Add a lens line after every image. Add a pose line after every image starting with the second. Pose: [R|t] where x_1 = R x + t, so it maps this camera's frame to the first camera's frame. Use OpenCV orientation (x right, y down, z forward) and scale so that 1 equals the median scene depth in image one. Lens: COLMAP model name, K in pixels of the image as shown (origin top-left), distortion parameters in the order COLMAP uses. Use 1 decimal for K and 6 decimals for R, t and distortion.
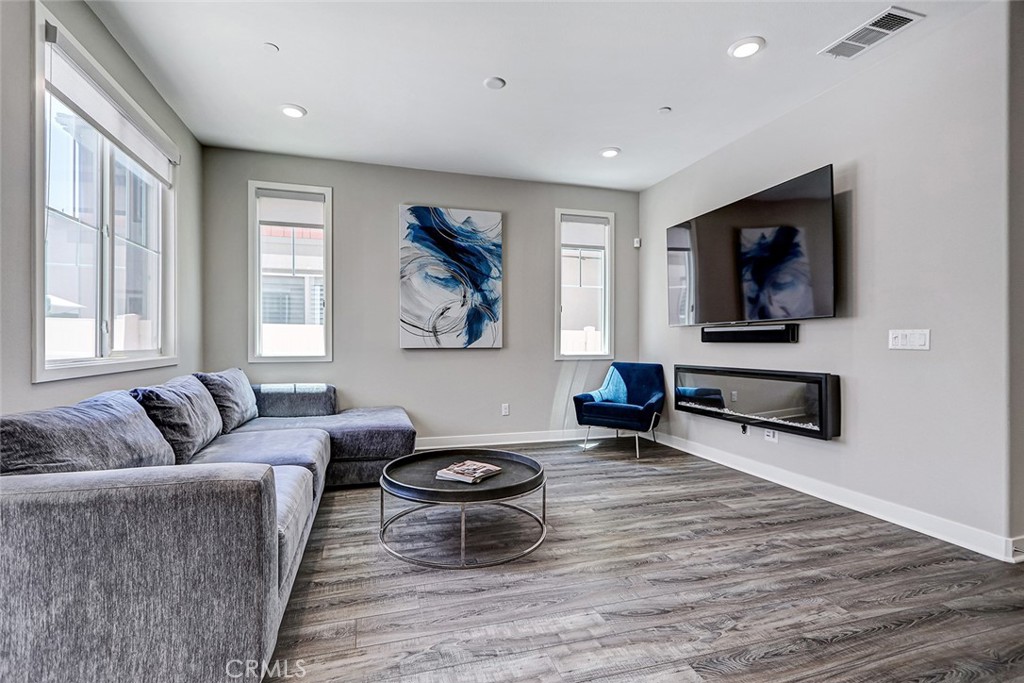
lens RADIAL K [[469.0, 0, 501.4], [0, 469.0, 343.0], [0, 0, 1]] dist [0.002274, -0.002430]
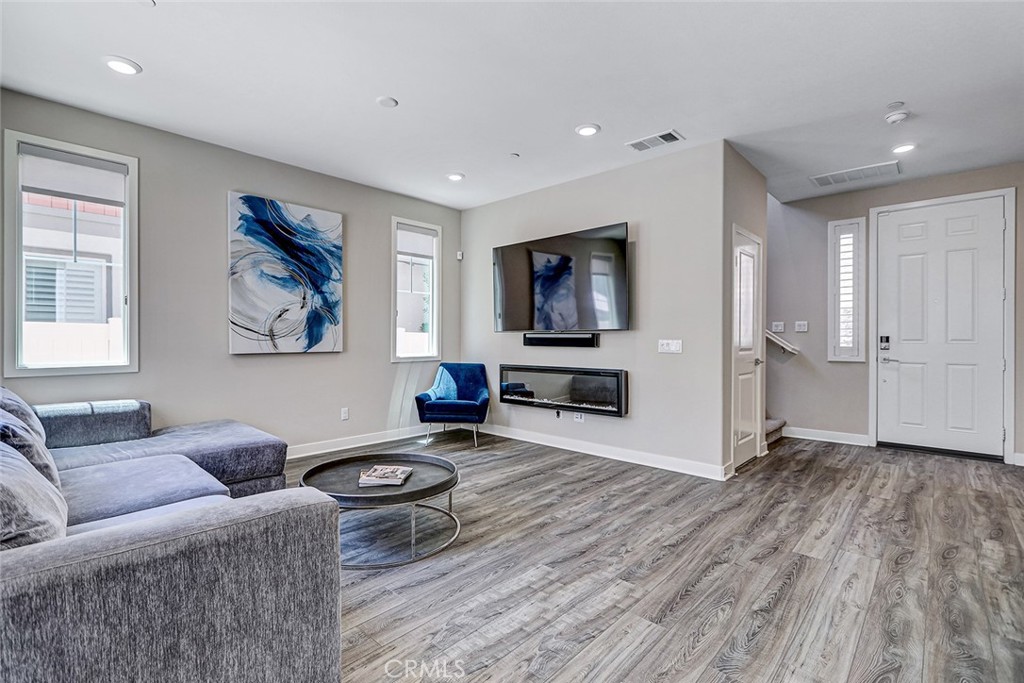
lens RADIAL K [[469.0, 0, 502.3], [0, 469.0, 339.8], [0, 0, 1]] dist [0.002274, -0.002430]
pose [[0.863176, 0.000371, 0.504904, -0.279867], [-0.002081, 0.999994, 0.002822, -0.024408], [-0.504900, -0.003486, 0.863171, -0.027960]]
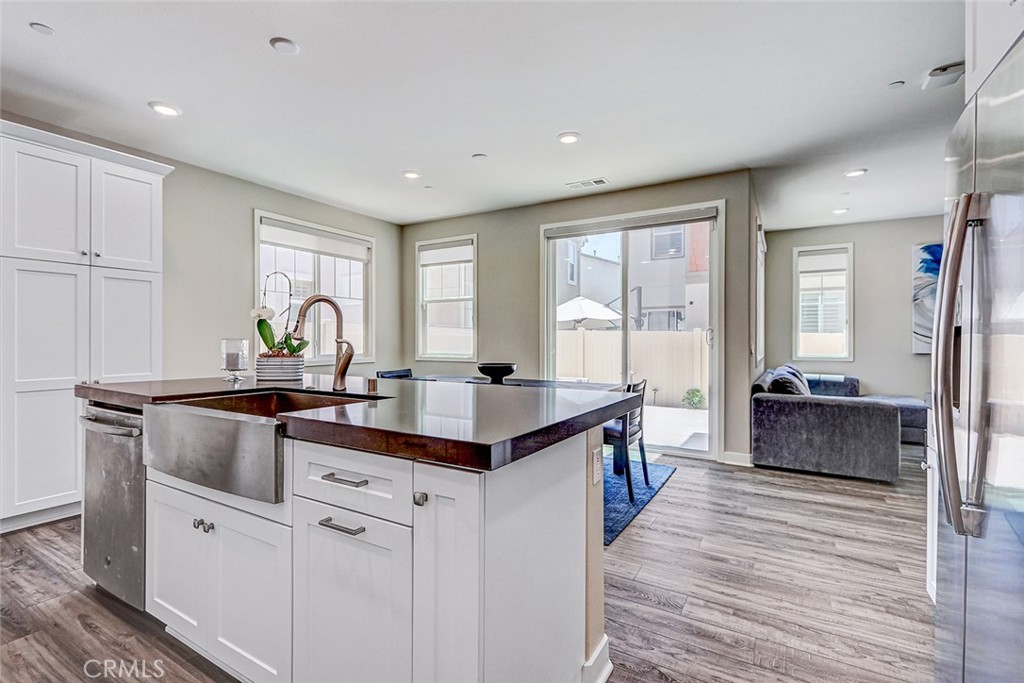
lens RADIAL K [[469.0, 0, 502.3], [0, 469.0, 337.4], [0, 0, 1]] dist [0.002274, -0.002430]
pose [[0.671962, 0.000194, -0.740585, -0.015692], [-0.001751, 0.999998, -0.001327, -0.038021], [0.740583, 0.002189, 0.671961, -0.981788]]
